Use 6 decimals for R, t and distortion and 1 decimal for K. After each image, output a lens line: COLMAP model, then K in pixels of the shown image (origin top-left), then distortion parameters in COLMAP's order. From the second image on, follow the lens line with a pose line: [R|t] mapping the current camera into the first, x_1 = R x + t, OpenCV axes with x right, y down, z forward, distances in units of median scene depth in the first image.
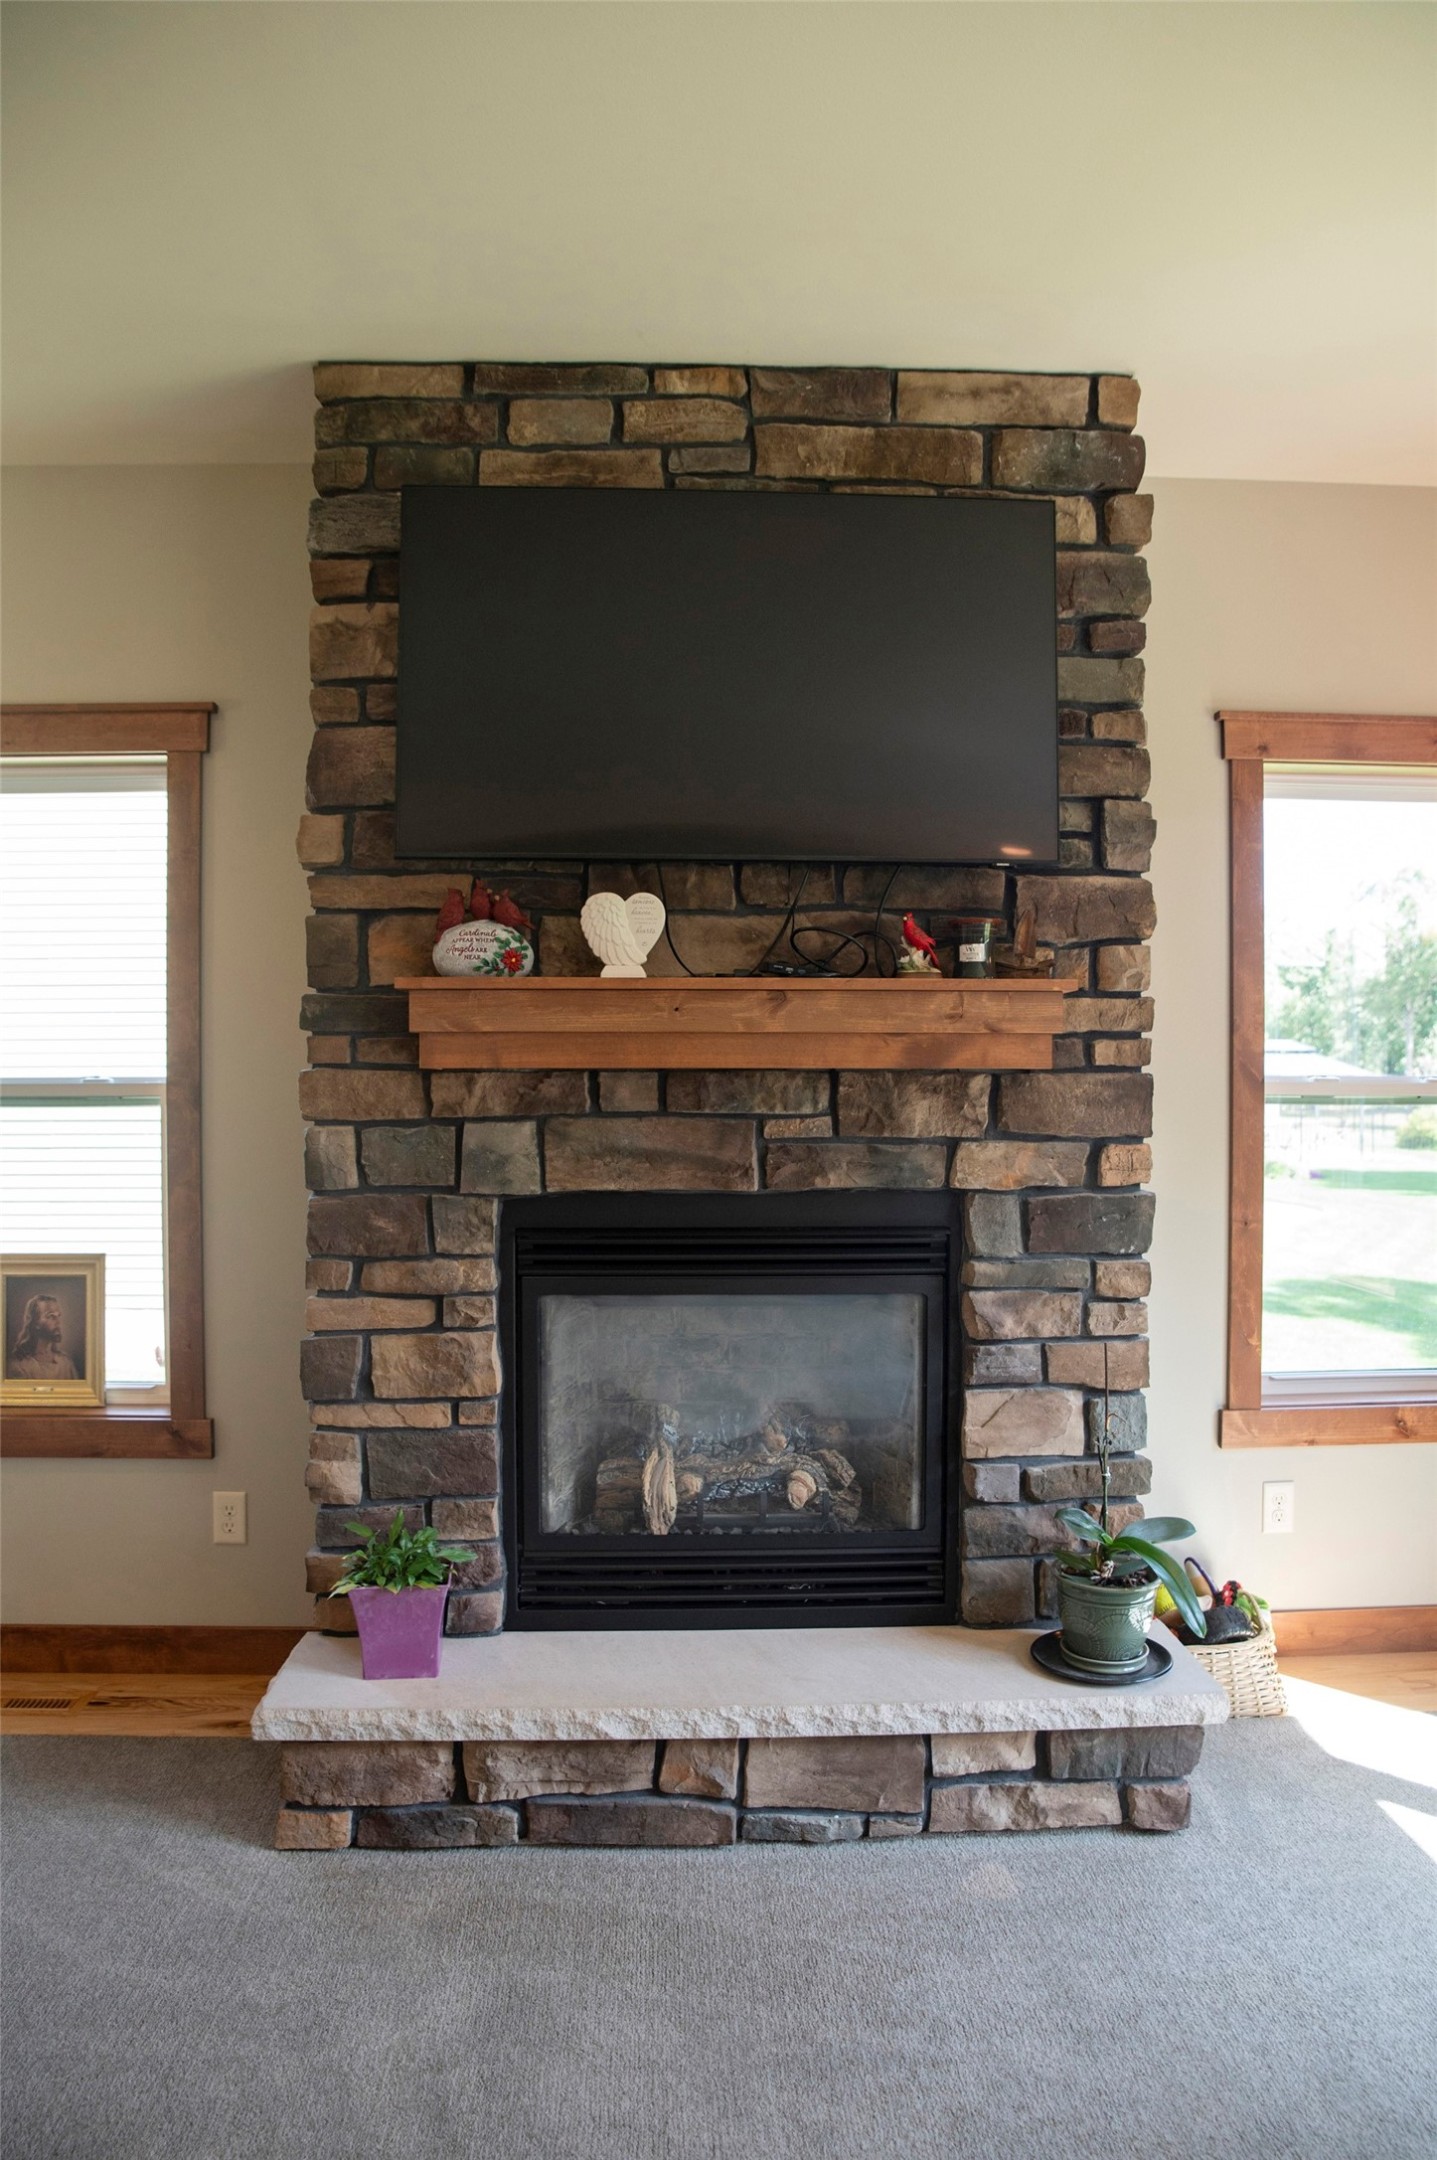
lens RADIAL K [[1483.1, 0, 715.8], [0, 1483.1, 1092.7], [0, 0, 1]] dist [-0.134251, 0.095650]
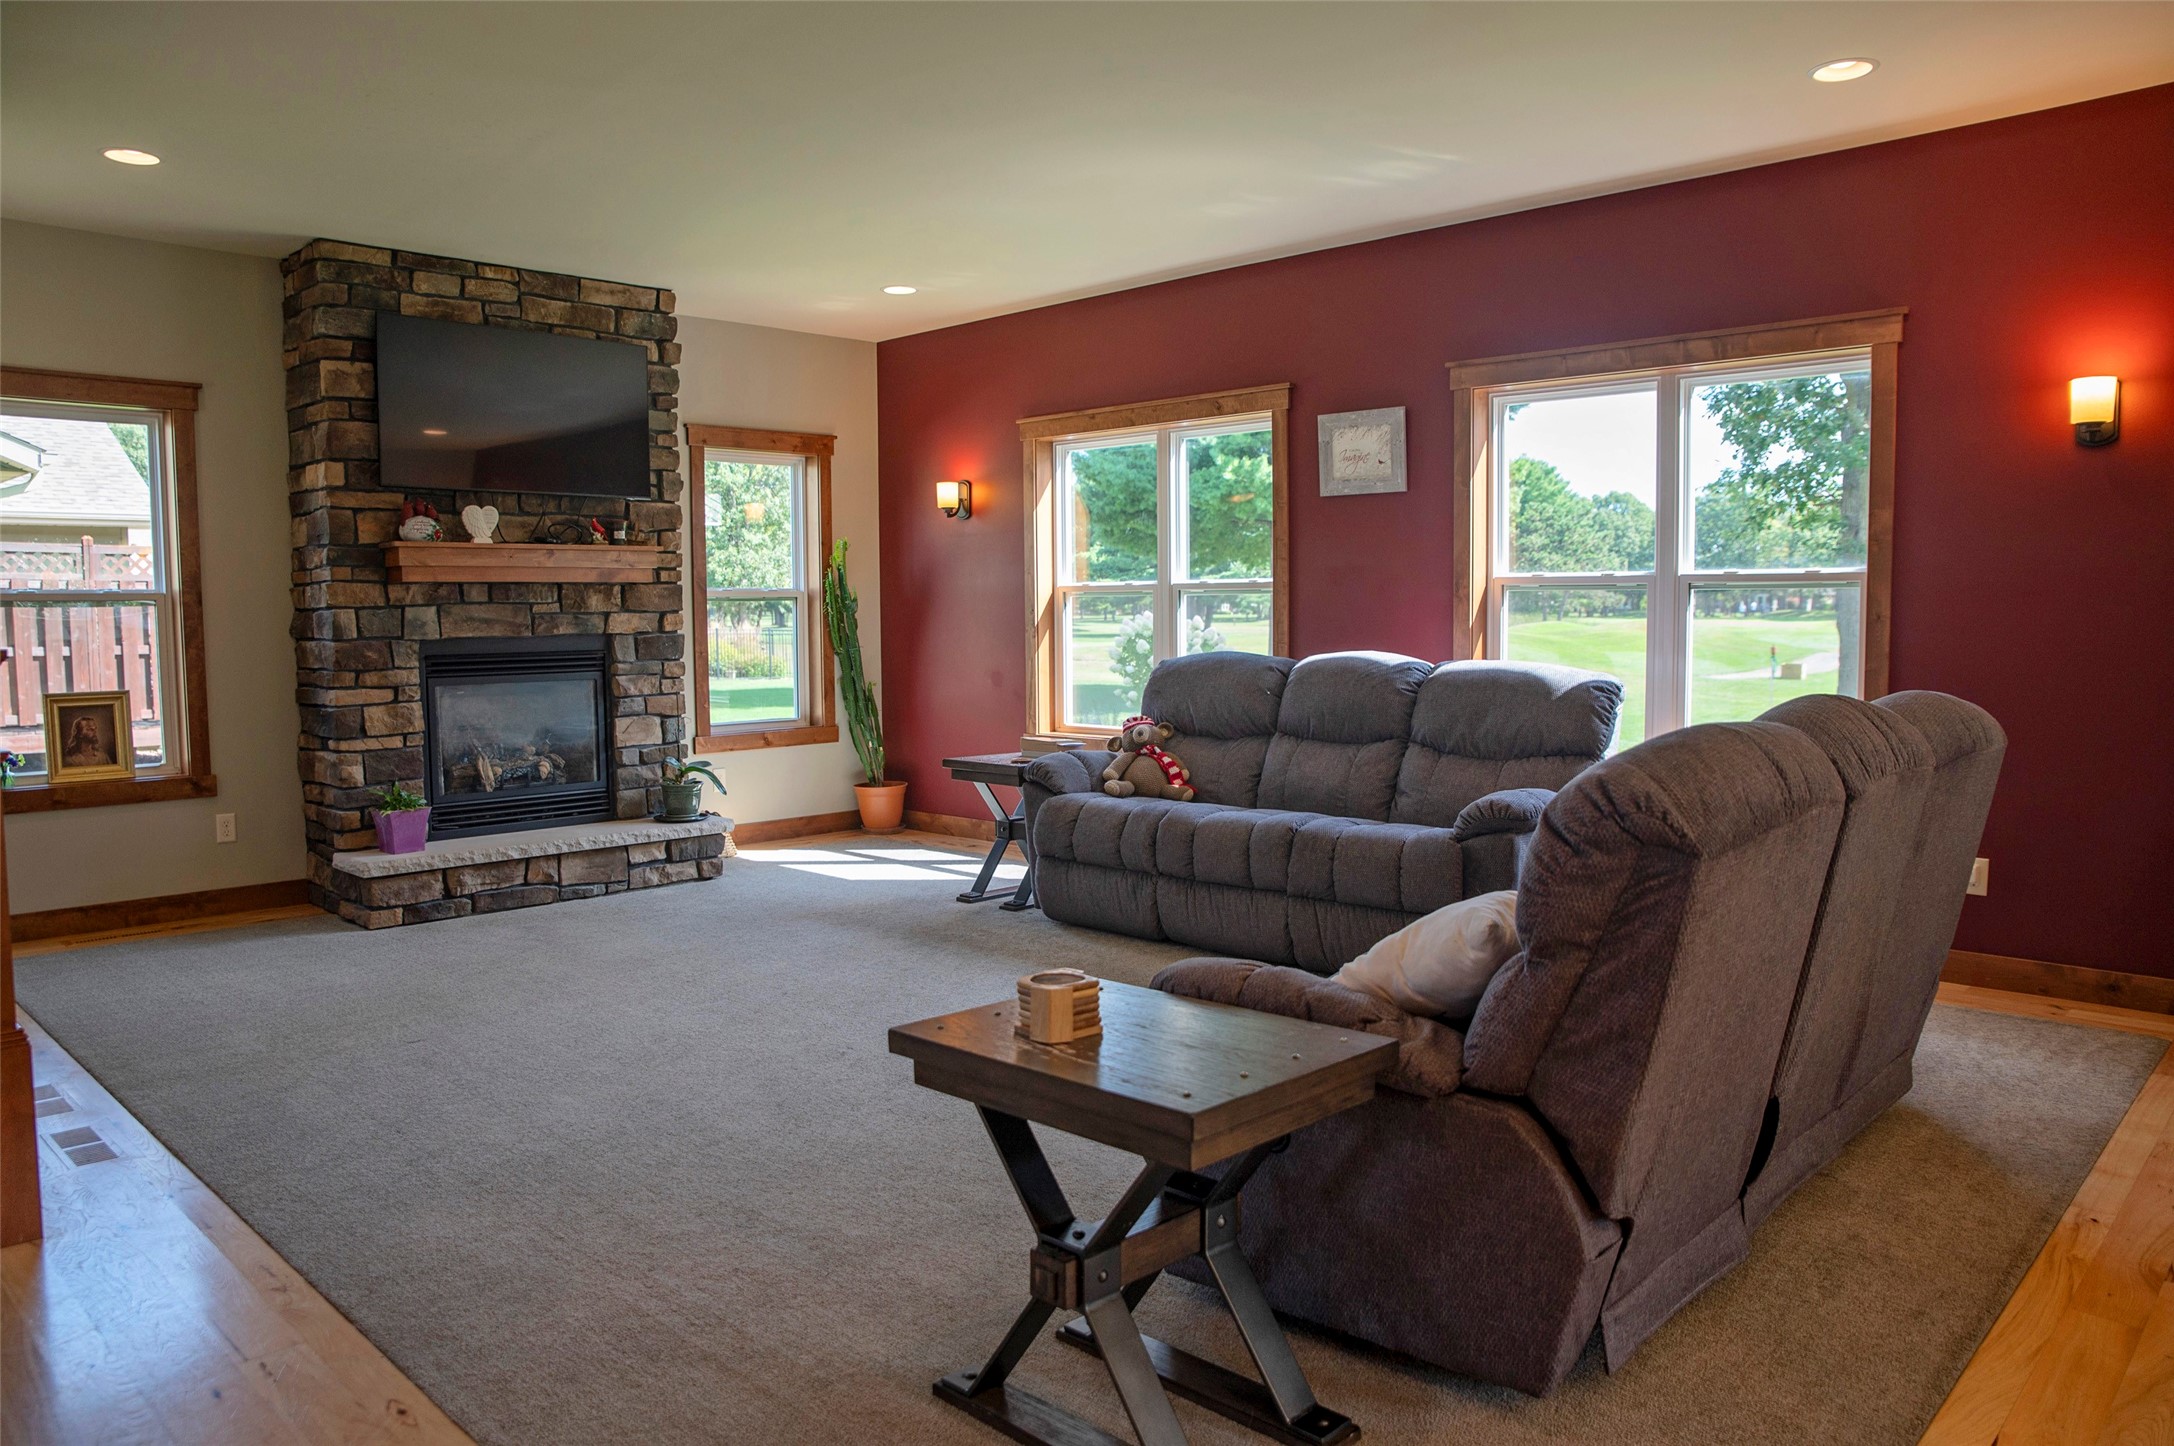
lens RADIAL K [[1492.7, 0, 1093.8], [0, 1492.7, 721.2], [0, 0, 1]] dist [-0.134251, 0.095650]
pose [[0.717128, -0.057876, 0.694534, -0.940108], [0.015652, 0.997632, 0.066972, 0.060308], [-0.696766, -0.037157, 0.716336, -1.258602]]
